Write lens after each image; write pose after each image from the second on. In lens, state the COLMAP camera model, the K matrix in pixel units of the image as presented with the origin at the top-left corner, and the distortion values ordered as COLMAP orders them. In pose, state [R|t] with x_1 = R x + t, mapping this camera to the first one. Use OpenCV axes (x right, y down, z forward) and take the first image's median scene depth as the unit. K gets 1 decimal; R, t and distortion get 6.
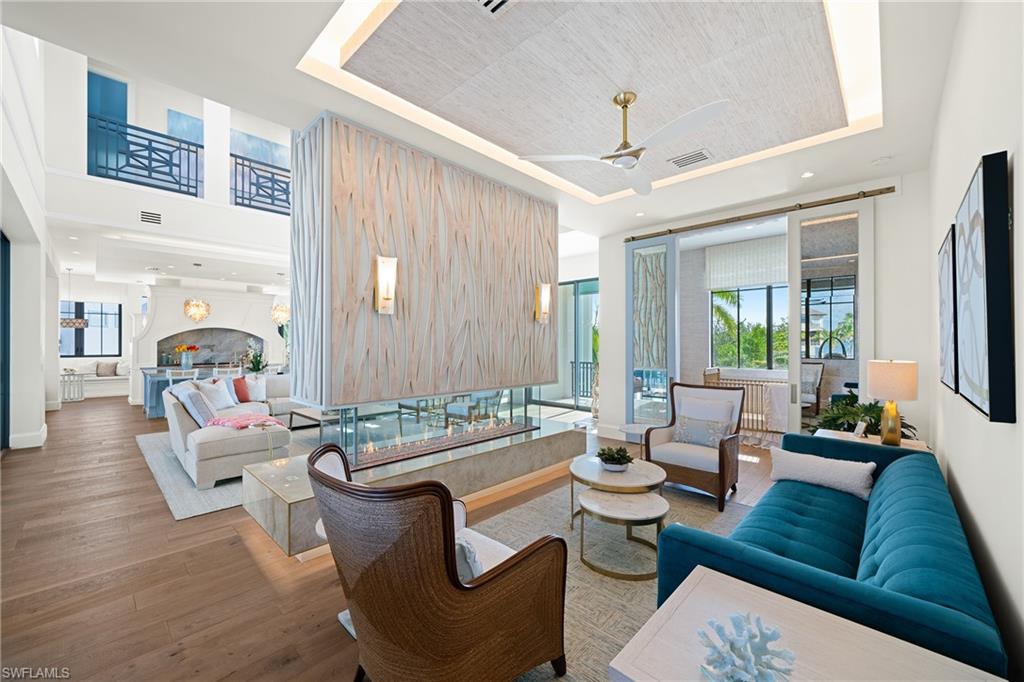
lens RADIAL K [[400.9, 0, 512.0], [0, 400.9, 341.0], [0, 0, 1]] dist [-0.000655, -0.000068]
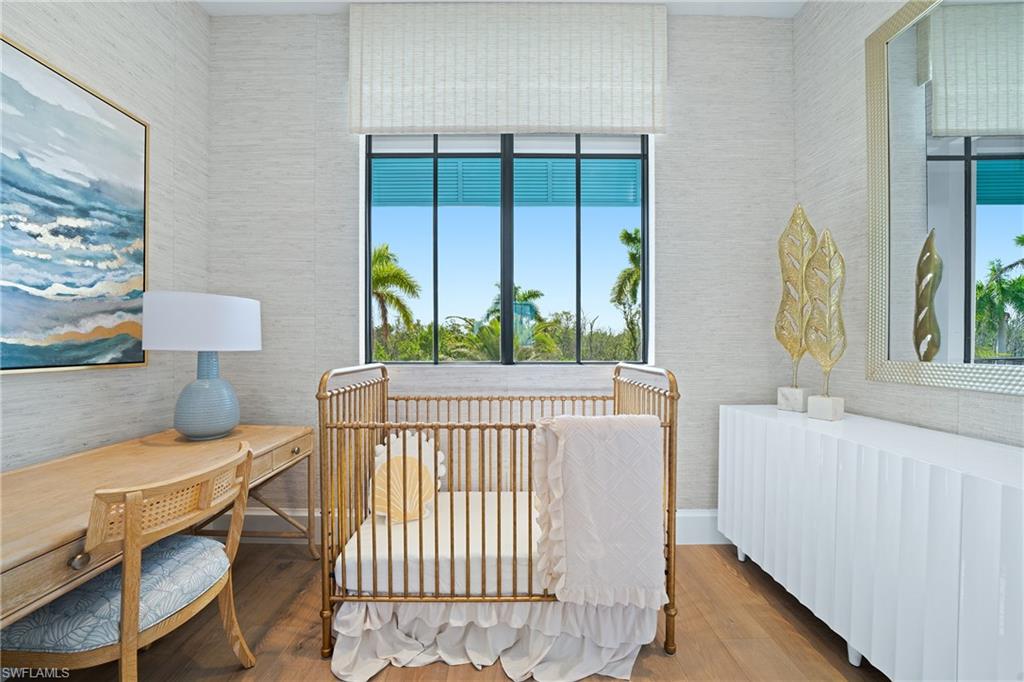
lens RADIAL K [[370.7, 0, 512.0], [0, 370.7, 341.0], [0, 0, 1]] dist [0.000078, 0.000002]
pose [[0.717390, 0.002820, 0.696666, 0.394802], [-0.001076, 0.999995, -0.002940, 0.050399], [-0.696671, 0.001359, 0.717390, 0.738490]]
